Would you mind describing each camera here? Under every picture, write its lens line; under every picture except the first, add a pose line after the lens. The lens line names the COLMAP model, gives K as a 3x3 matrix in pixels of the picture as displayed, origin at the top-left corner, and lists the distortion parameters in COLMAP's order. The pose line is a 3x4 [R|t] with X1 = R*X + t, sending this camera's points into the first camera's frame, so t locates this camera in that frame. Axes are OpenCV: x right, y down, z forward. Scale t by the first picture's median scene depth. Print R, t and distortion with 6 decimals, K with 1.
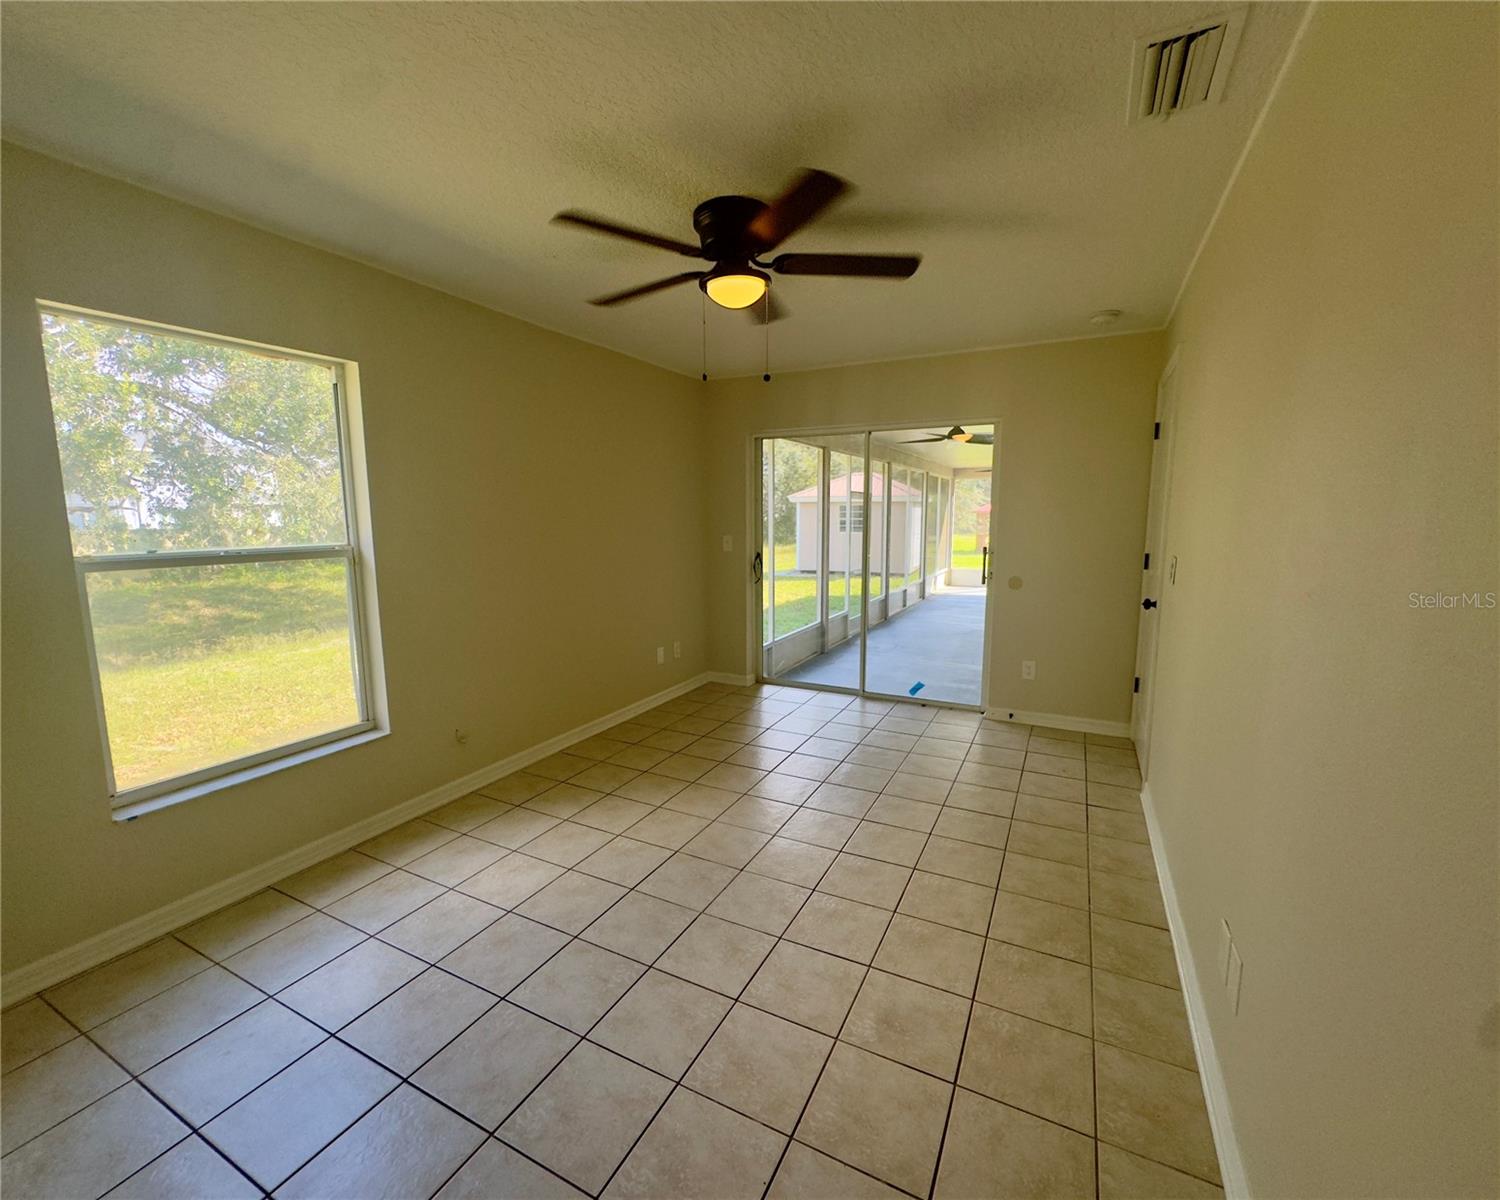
lens RADIAL K [[639.1, 0, 752.9], [0, 639.1, 595.5], [0, 0, 1]] dist [-0.004660, -0.001279]
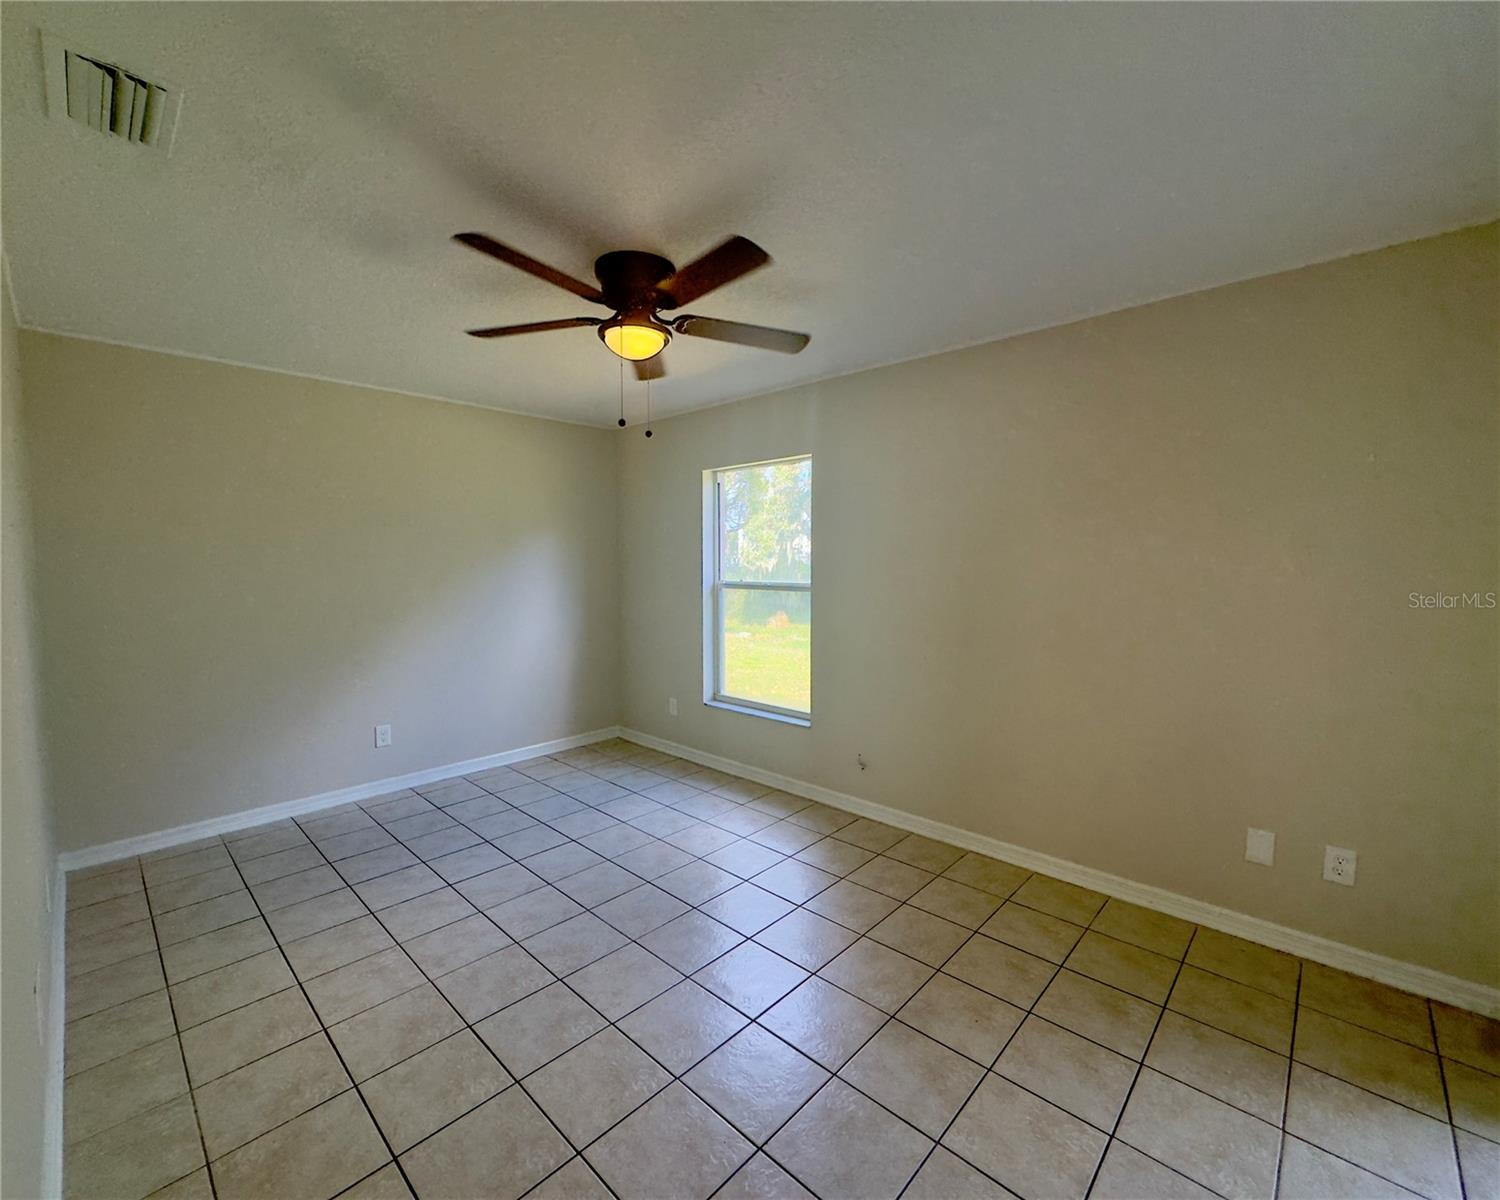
lens RADIAL K [[639.1, 0, 750.8], [0, 639.1, 596.8], [0, 0, 1]] dist [-0.004660, -0.001279]
pose [[-0.278896, 0.061505, -0.958350, 0.762486], [-0.122578, 0.987504, 0.099048, -0.176281], [0.952466, 0.145096, -0.267872, 1.270444]]
